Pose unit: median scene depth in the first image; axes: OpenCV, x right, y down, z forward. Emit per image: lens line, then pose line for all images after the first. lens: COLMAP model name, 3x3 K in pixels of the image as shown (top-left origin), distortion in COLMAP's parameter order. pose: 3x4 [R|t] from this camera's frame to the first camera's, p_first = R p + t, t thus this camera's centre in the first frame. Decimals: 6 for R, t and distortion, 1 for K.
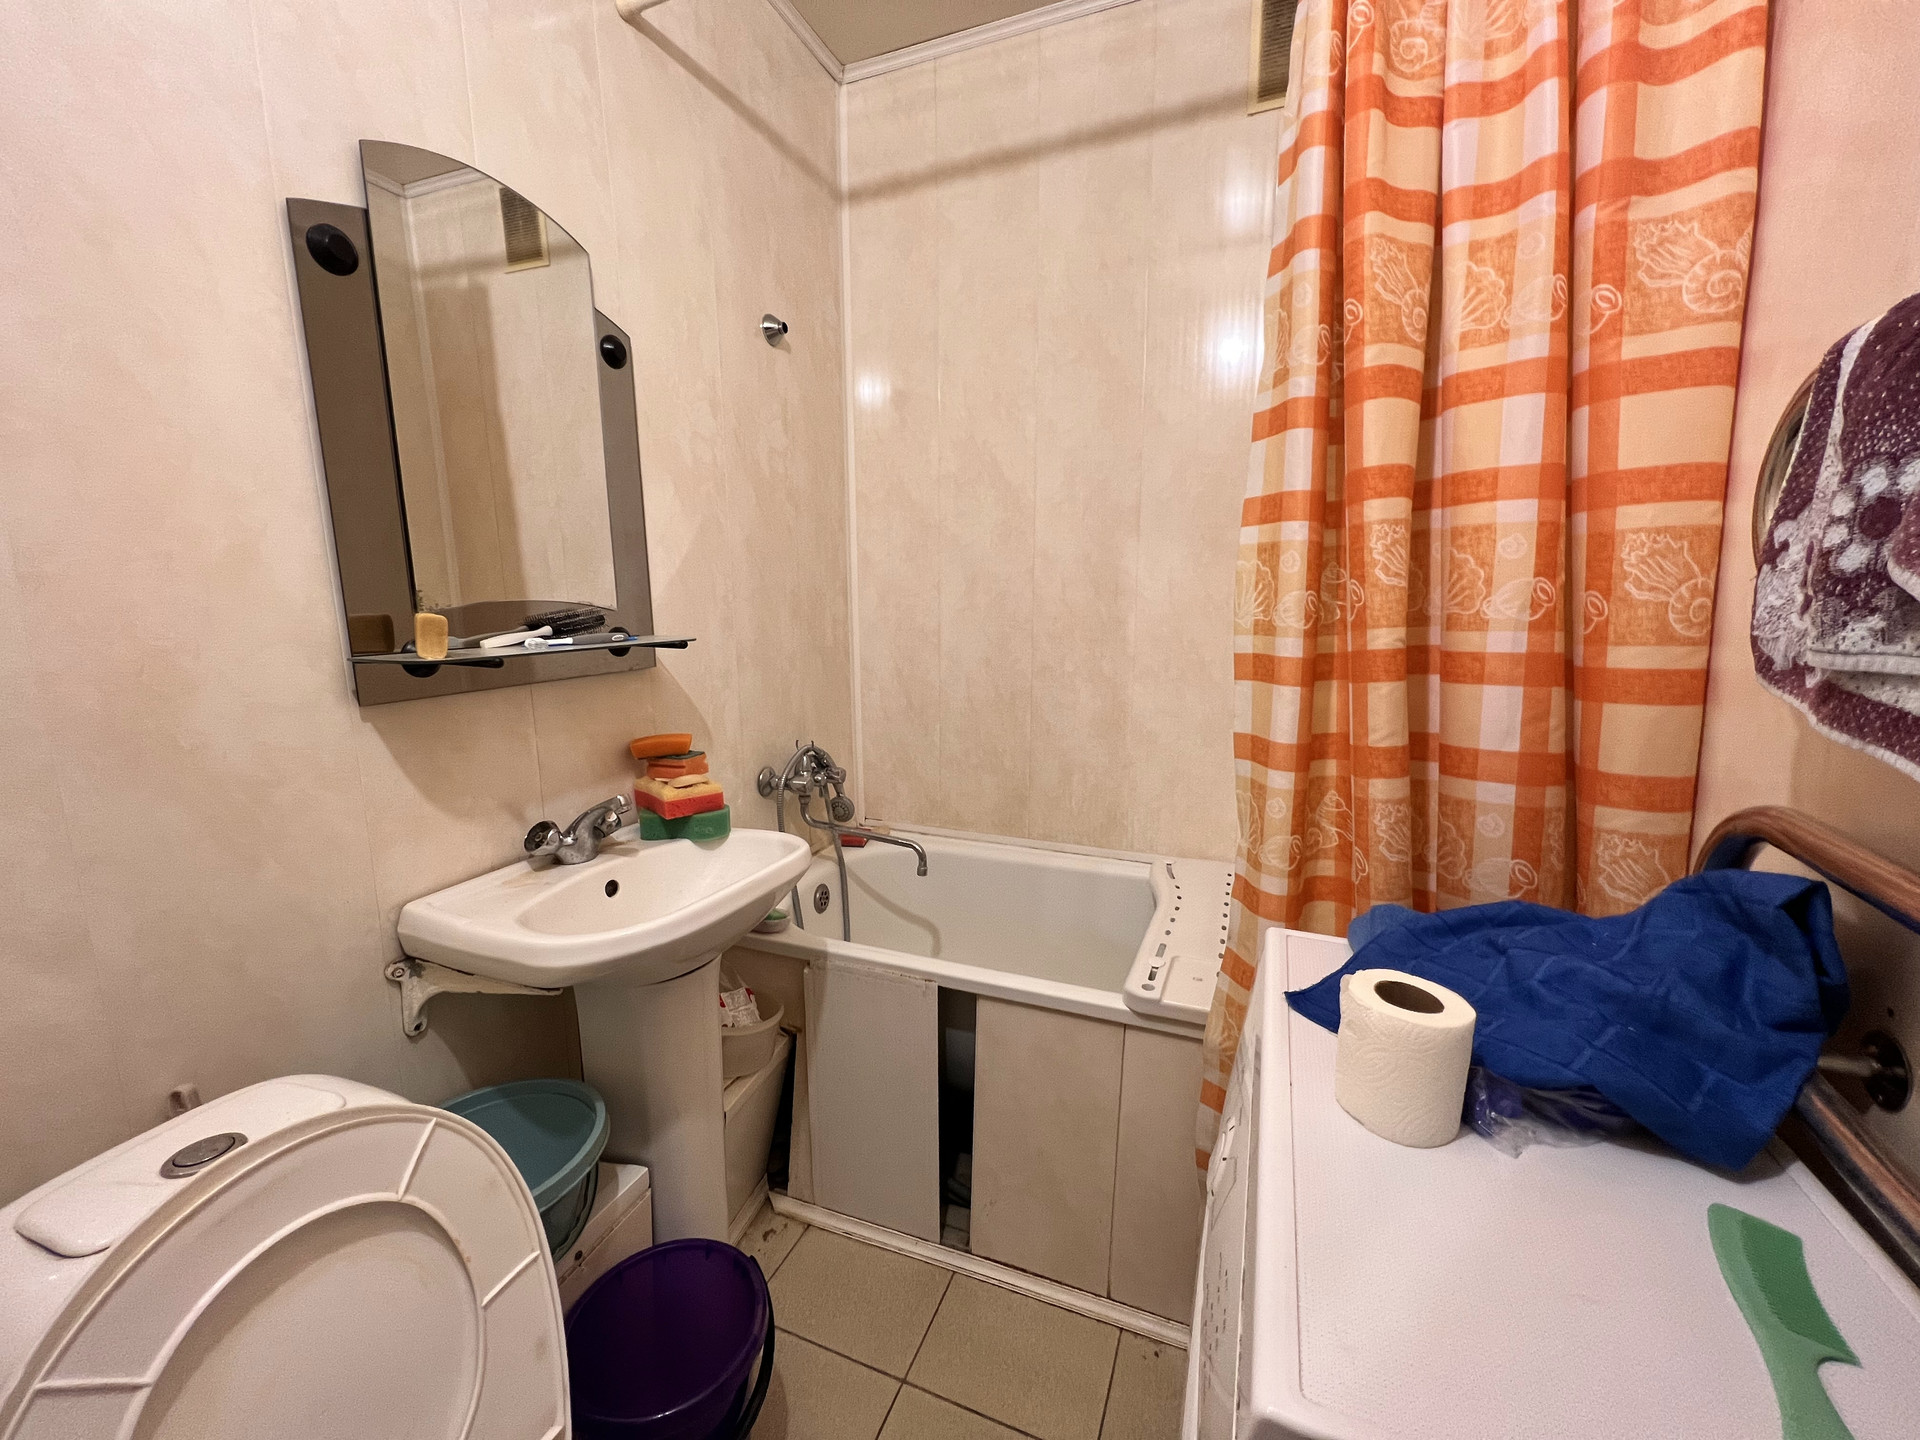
lens RADIAL K [[767.3, 0, 960.1], [0, 767.3, 720.4], [0, 0, 1]] dist [-0.000842, -0.001304]
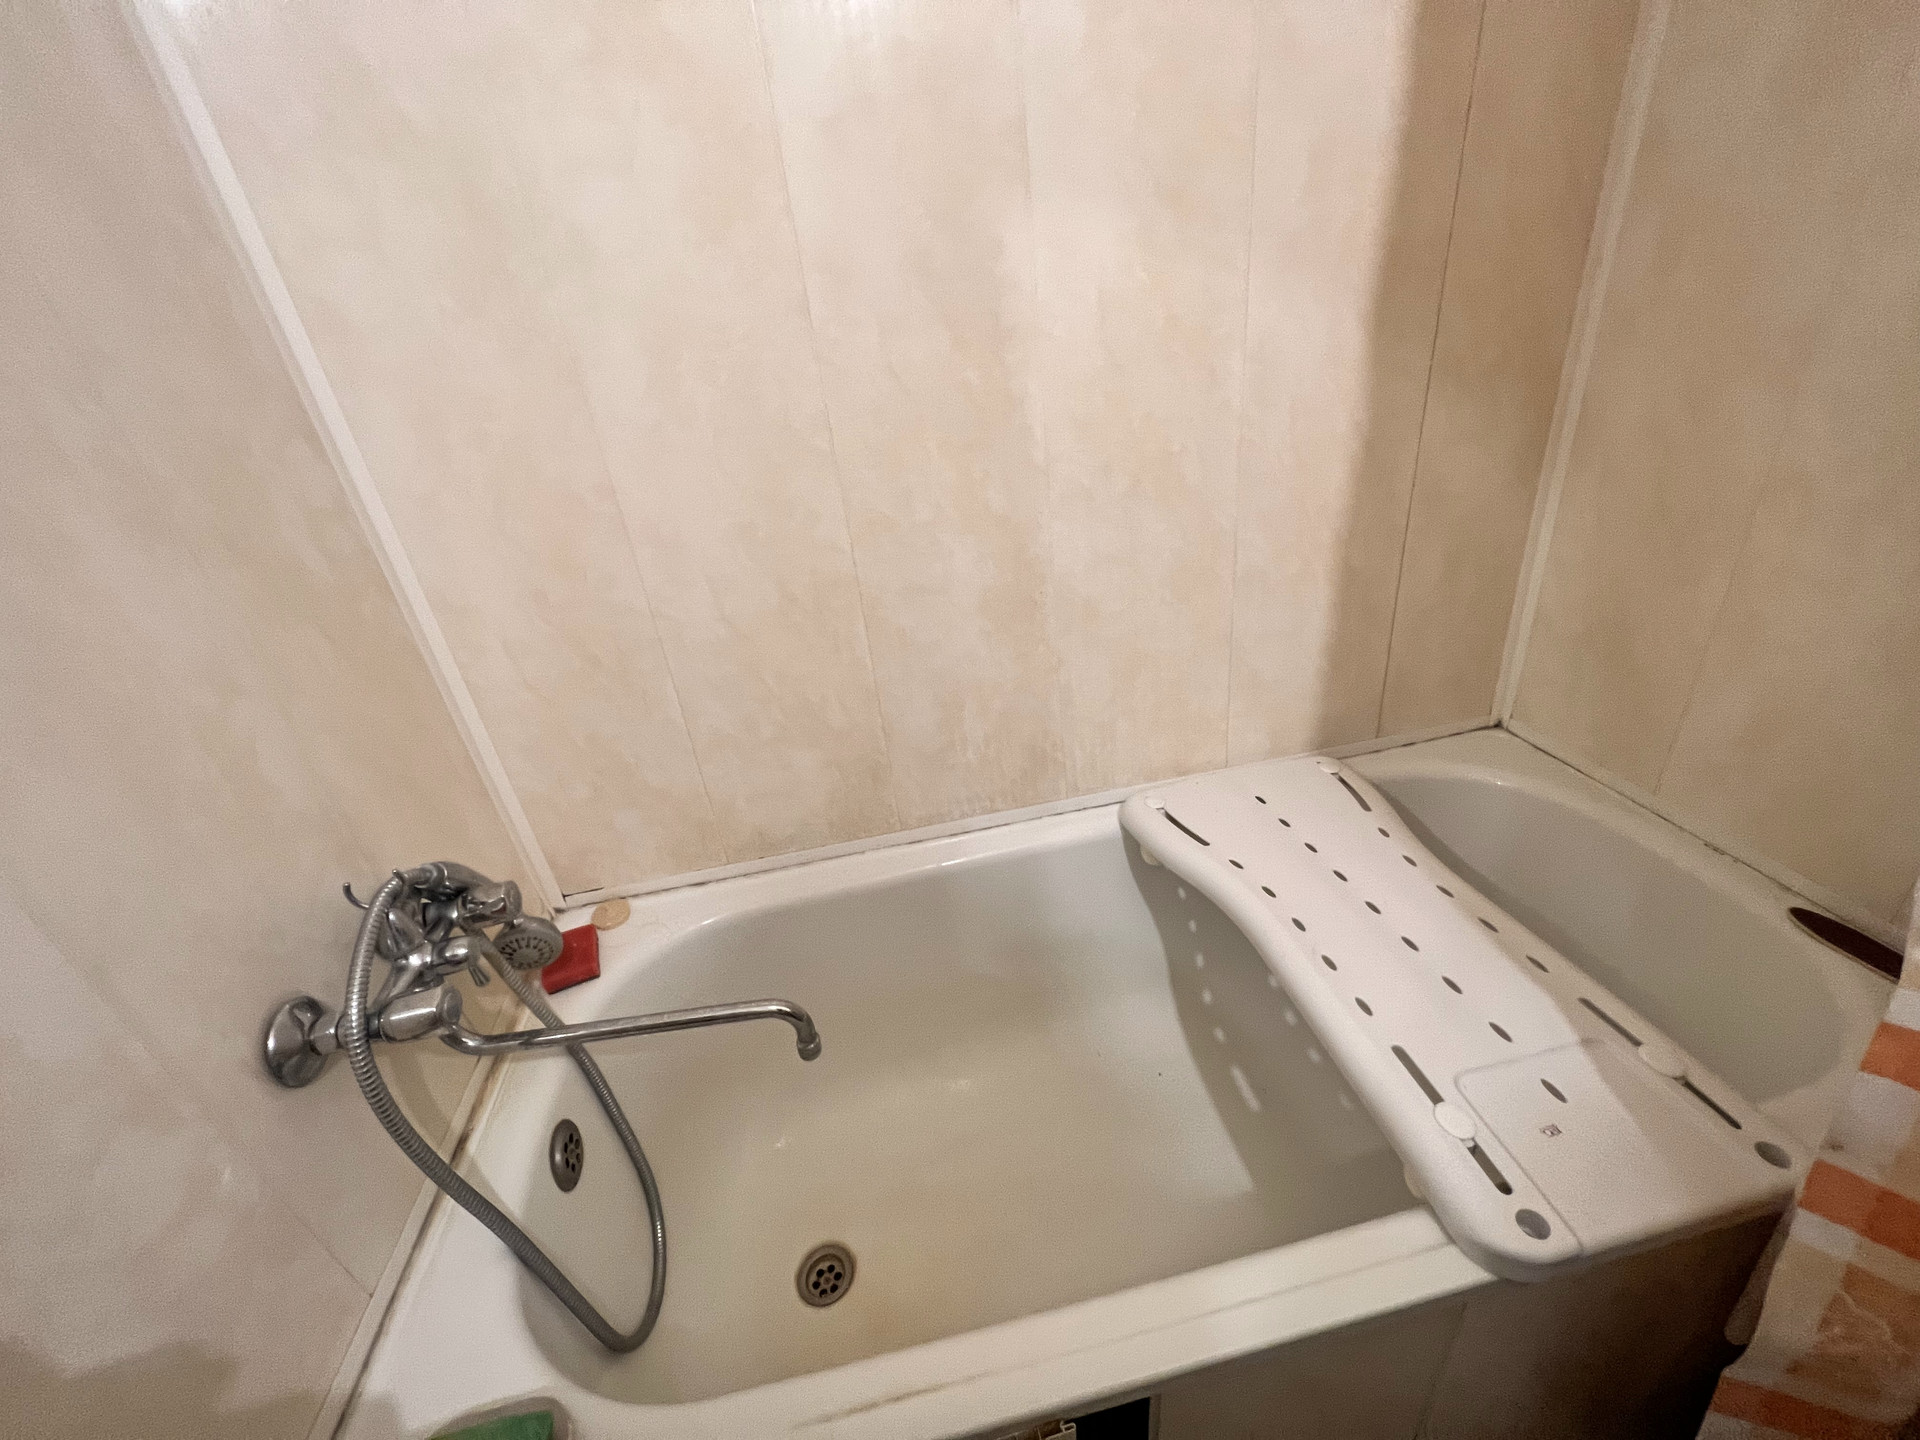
lens RADIAL K [[768.1, 0, 964.6], [0, 768.1, 719.4], [0, 0, 1]] dist [0.000421, 0.000009]
pose [[0.845192, -0.327633, 0.422265, -0.089837], [0.202023, 0.927299, 0.315124, -0.096610], [-0.494811, -0.181033, 0.849935, 0.543470]]
